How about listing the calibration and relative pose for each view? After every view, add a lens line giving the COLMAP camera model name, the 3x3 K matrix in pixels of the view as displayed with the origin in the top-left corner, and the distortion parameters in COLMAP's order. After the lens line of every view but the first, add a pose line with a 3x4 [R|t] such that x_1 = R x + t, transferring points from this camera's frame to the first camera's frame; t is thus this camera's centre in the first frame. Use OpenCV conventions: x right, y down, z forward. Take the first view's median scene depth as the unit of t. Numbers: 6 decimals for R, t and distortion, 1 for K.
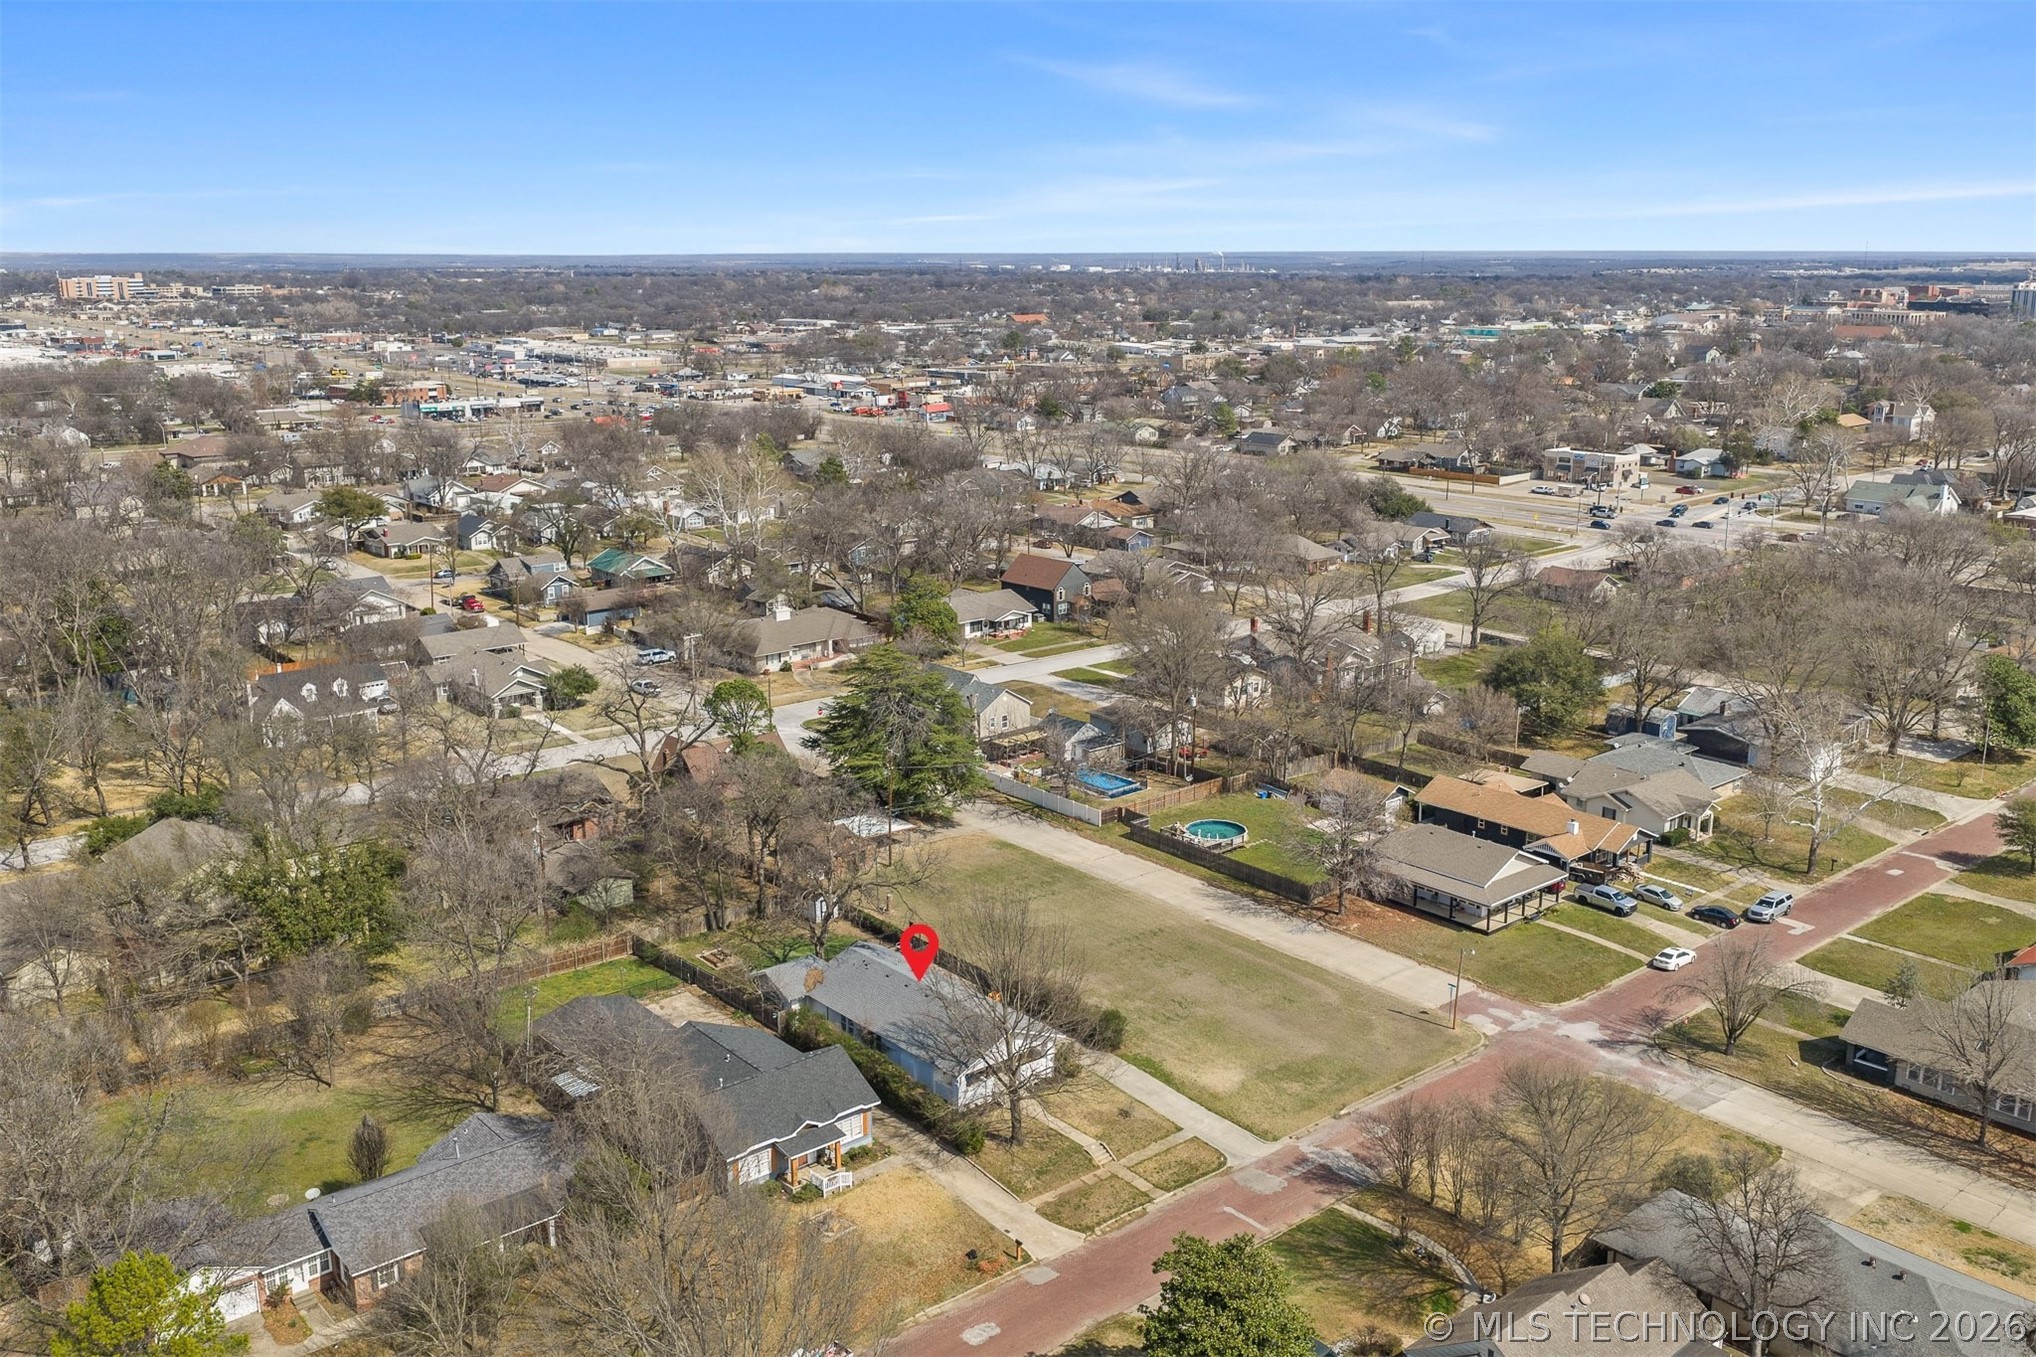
lens RADIAL K [[1778.0, 0, 1016.0], [0, 1778.0, 504.8], [0, 0, 1]] dist [0.001776, -0.002537]
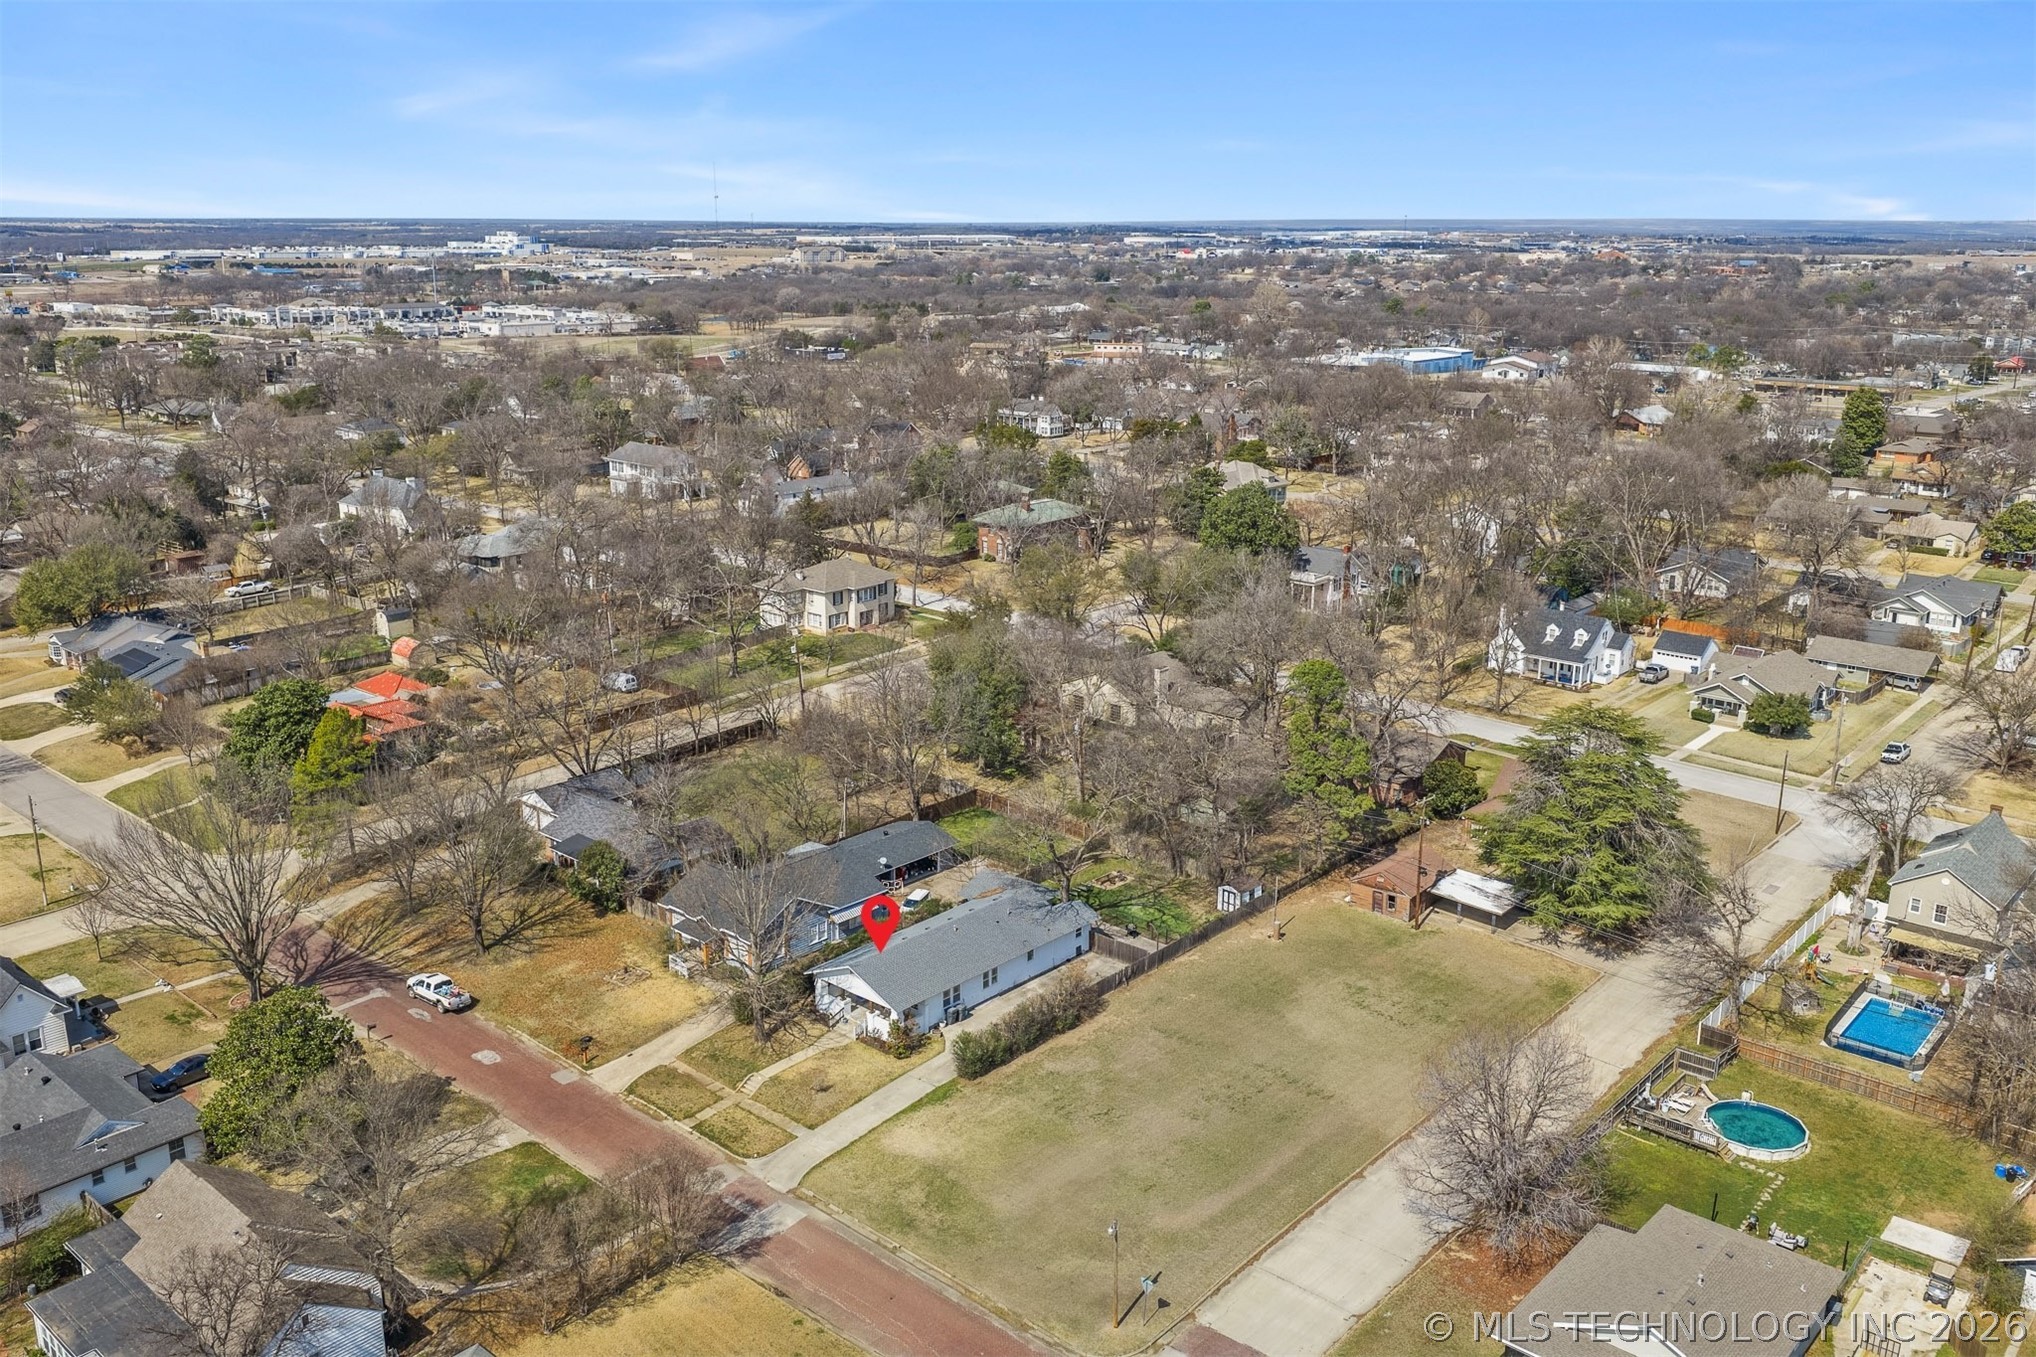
lens RADIAL K [[1703.2, 0, 1031.5], [0, 1703.2, 496.5], [0, 0, 1]] dist [0.000069, -0.008699]
pose [[0.140100, 0.163066, -0.976617, 0.604153], [-0.142829, 0.979357, 0.143034, -0.084540], [0.979782, 0.119450, 0.160499, 0.587475]]
